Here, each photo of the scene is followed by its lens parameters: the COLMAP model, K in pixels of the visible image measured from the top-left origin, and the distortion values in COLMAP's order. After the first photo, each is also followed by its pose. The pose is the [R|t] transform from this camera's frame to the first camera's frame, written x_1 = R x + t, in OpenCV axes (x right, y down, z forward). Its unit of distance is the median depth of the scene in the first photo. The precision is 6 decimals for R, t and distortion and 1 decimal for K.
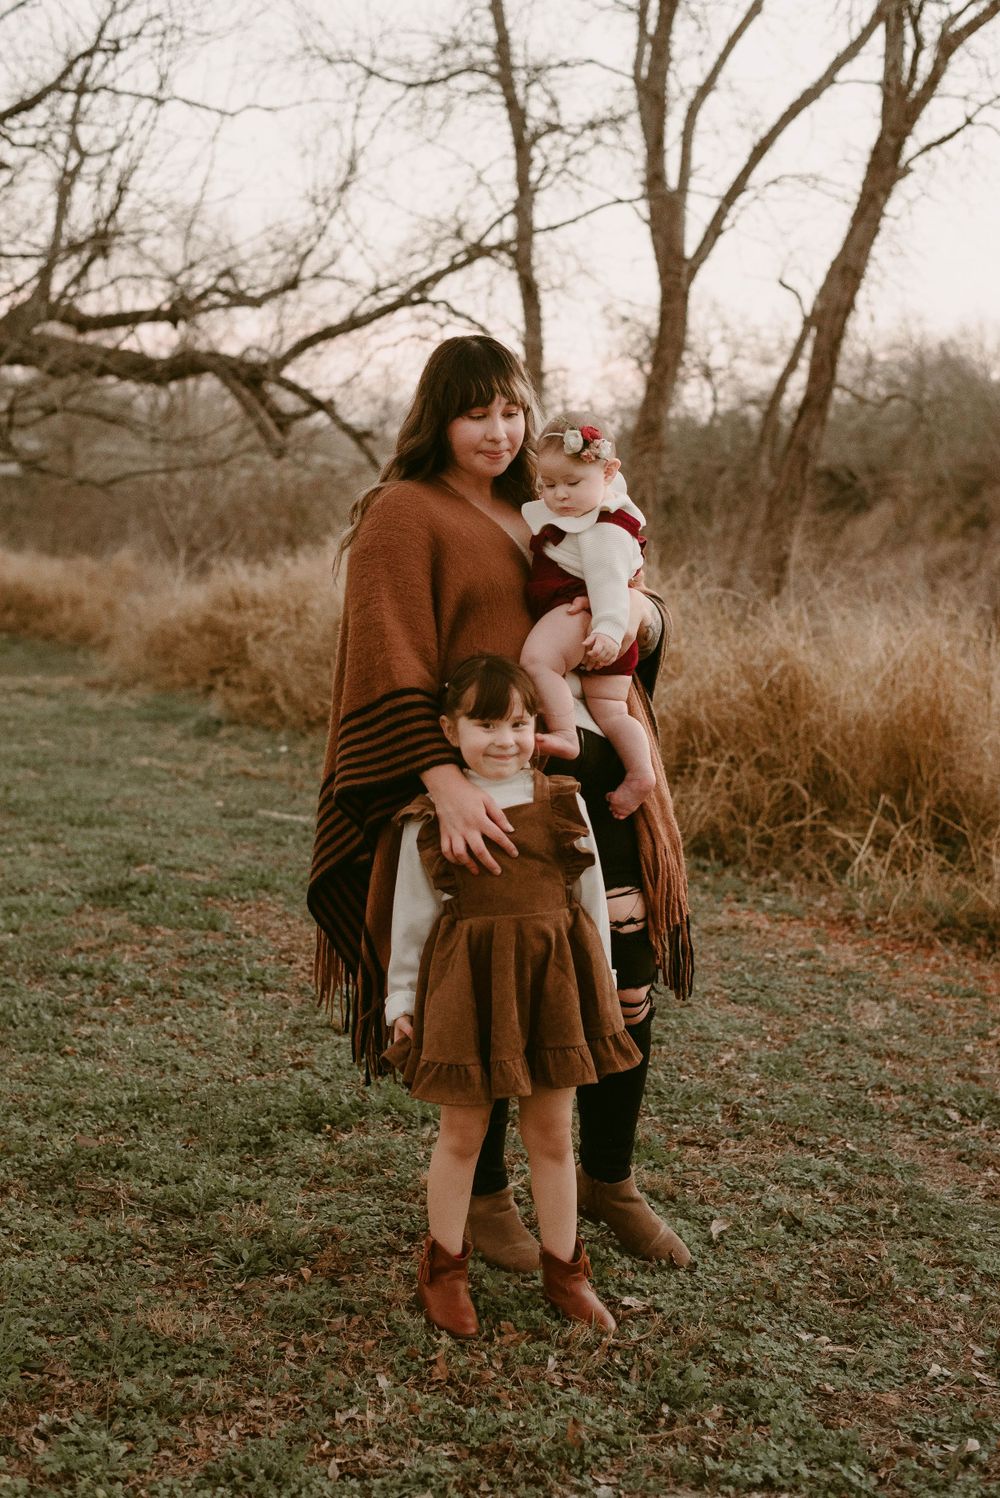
lens RADIAL K [[2232.5, 0, 524.2], [0, 2232.5, 750.7], [0, 0, 1]] dist [-0.000632, 0.029699]
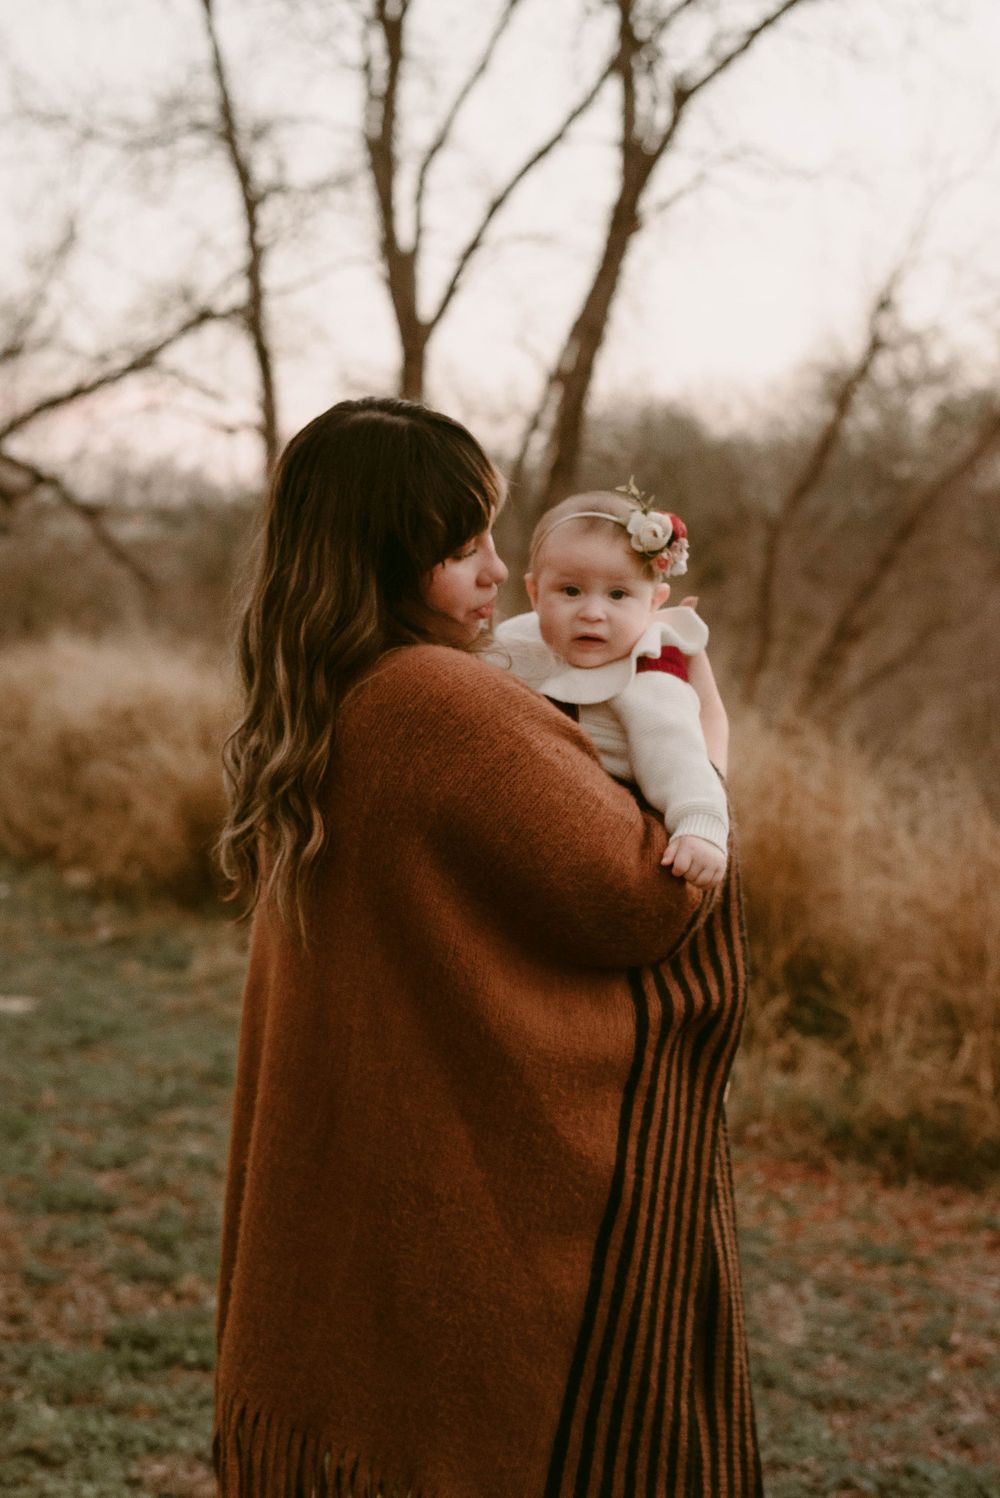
lens RADIAL K [[2201.1, 0, 504.2], [0, 2201.1, 748.2], [0, 0, 1]] dist [0.003471, 0.023415]
pose [[0.993679, -0.036957, 0.106000, -0.005013], [0.039736, 0.998917, -0.024223, -0.035934], [-0.104990, 0.028282, 0.994071, 0.184162]]
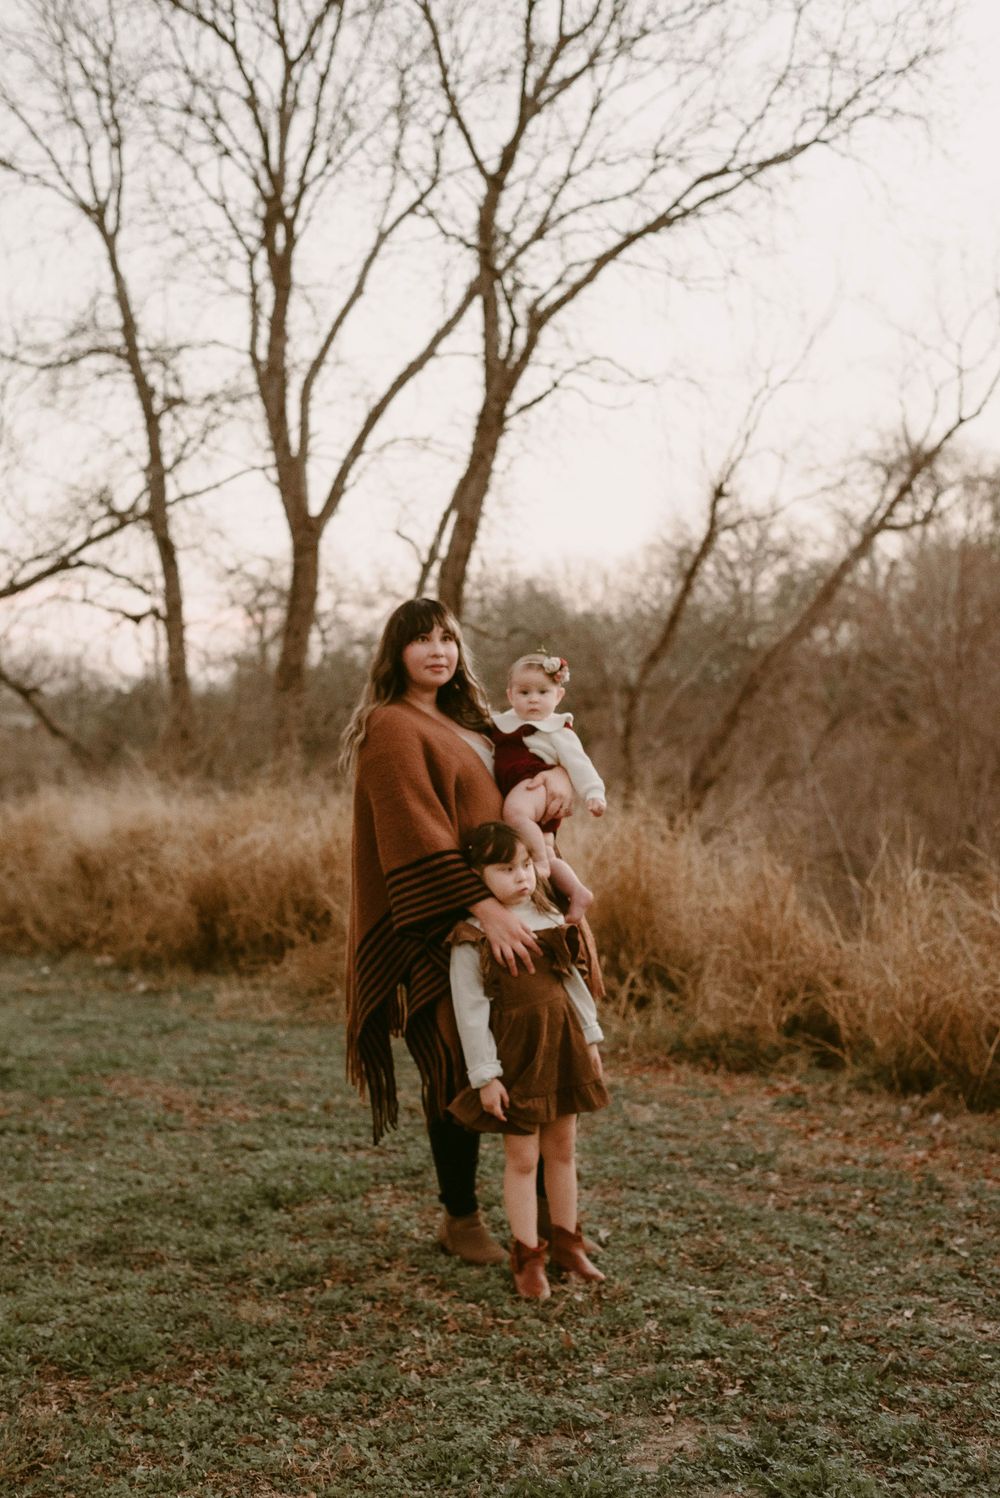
lens RADIAL K [[2145.0, 0, 534.9], [0, 2145.0, 751.7], [0, 0, 1]] dist [-0.001633, -0.038924]
pose [[0.981651, -0.059445, 0.181181, -0.073767], [0.078070, 0.992173, -0.097458, 0.018882], [-0.173970, 0.109814, 0.978609, -0.131435]]
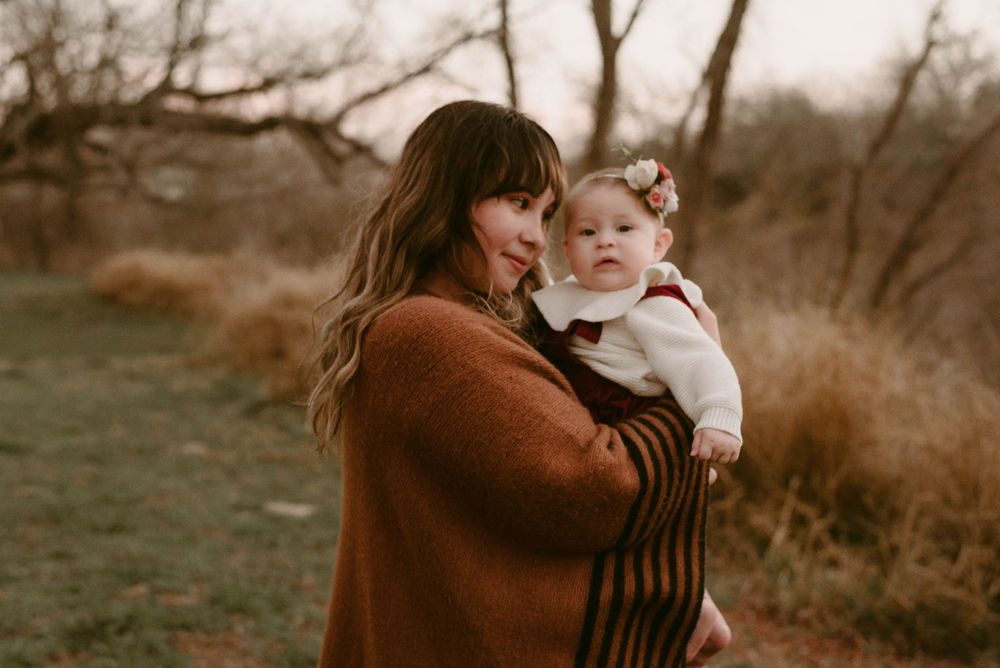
lens RADIAL K [[1464.7, 0, 501.0], [0, 1464.7, 336.2], [0, 0, 1]] dist [0.001271, 0.034319]
pose [[0.999131, -0.038651, -0.015604, 0.021946], [0.038346, 0.999076, -0.019392, -0.042628], [0.016339, 0.018777, 0.999690, 0.220694]]
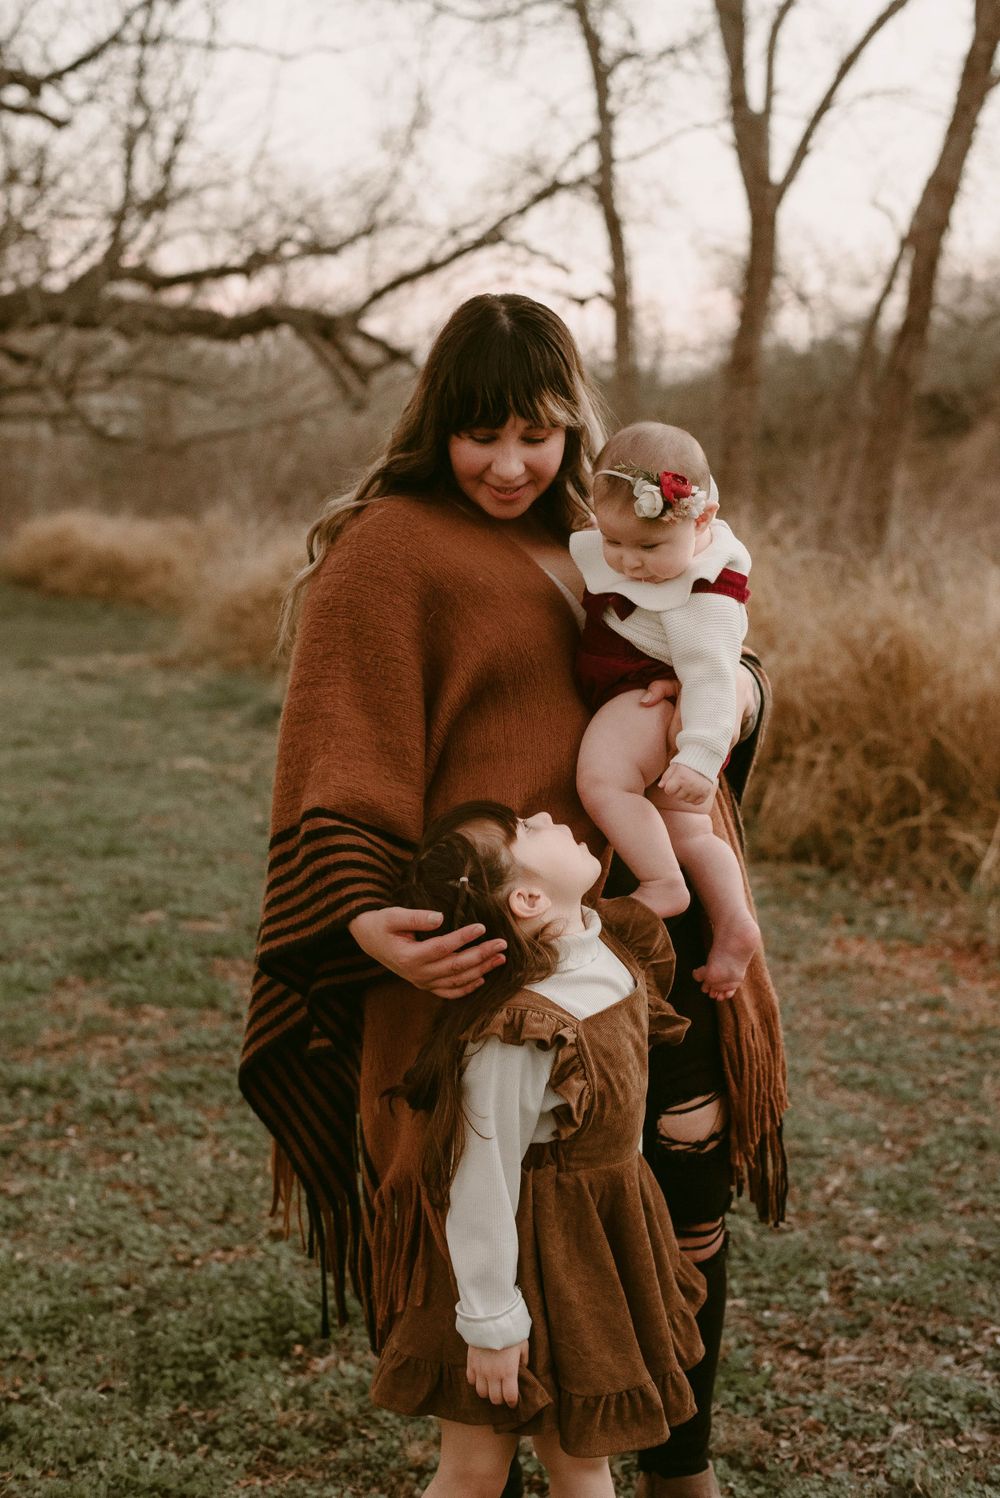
lens RADIAL K [[2213.4, 0, 504.4], [0, 2213.4, 744.7], [0, 0, 1]] dist [-0.014830, 0.064000]
pose [[0.997420, -0.039661, -0.059837, 0.015931], [0.041182, 0.998854, 0.024395, -0.023379], [0.058801, -0.026797, 0.997910, 0.127544]]
